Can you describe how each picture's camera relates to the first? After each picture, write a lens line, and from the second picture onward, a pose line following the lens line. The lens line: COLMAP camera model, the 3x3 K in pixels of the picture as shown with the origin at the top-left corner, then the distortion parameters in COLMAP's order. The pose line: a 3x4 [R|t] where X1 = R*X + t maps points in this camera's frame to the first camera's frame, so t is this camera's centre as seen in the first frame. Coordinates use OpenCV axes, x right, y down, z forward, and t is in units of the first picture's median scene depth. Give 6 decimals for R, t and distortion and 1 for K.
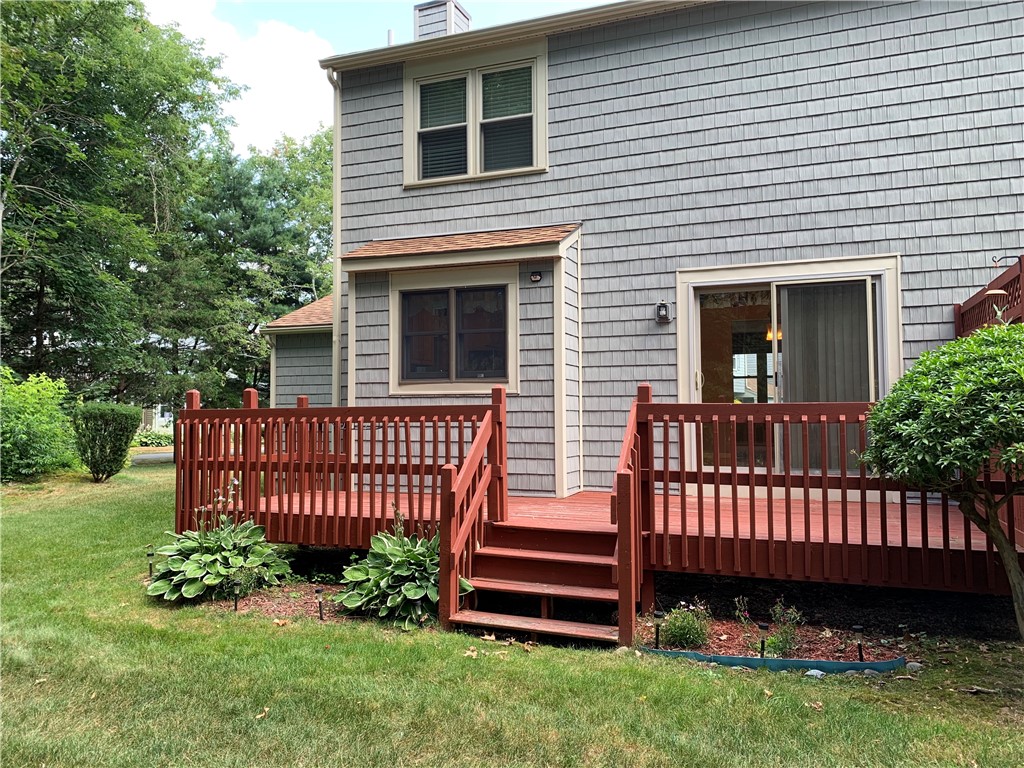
lens RADIAL K [[782.3, 0, 505.6], [0, 782.3, 385.2], [0, 0, 1]] dist [0.009038, -0.002796]
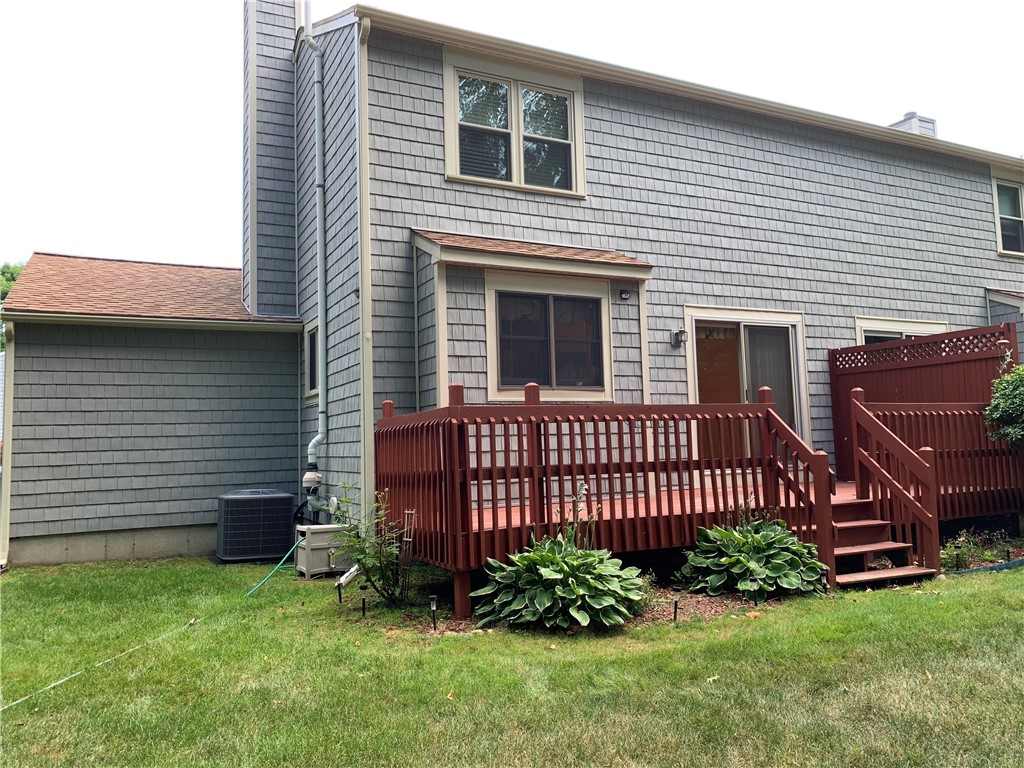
lens RADIAL K [[782.3, 0, 505.6], [0, 782.3, 385.2], [0, 0, 1]] dist [0.009038, -0.002796]
pose [[0.666651, 0.043326, 0.744110, -0.836726], [0.001482, 0.998230, -0.059450, 0.049392], [-0.745369, 0.040735, 0.665407, 0.383034]]
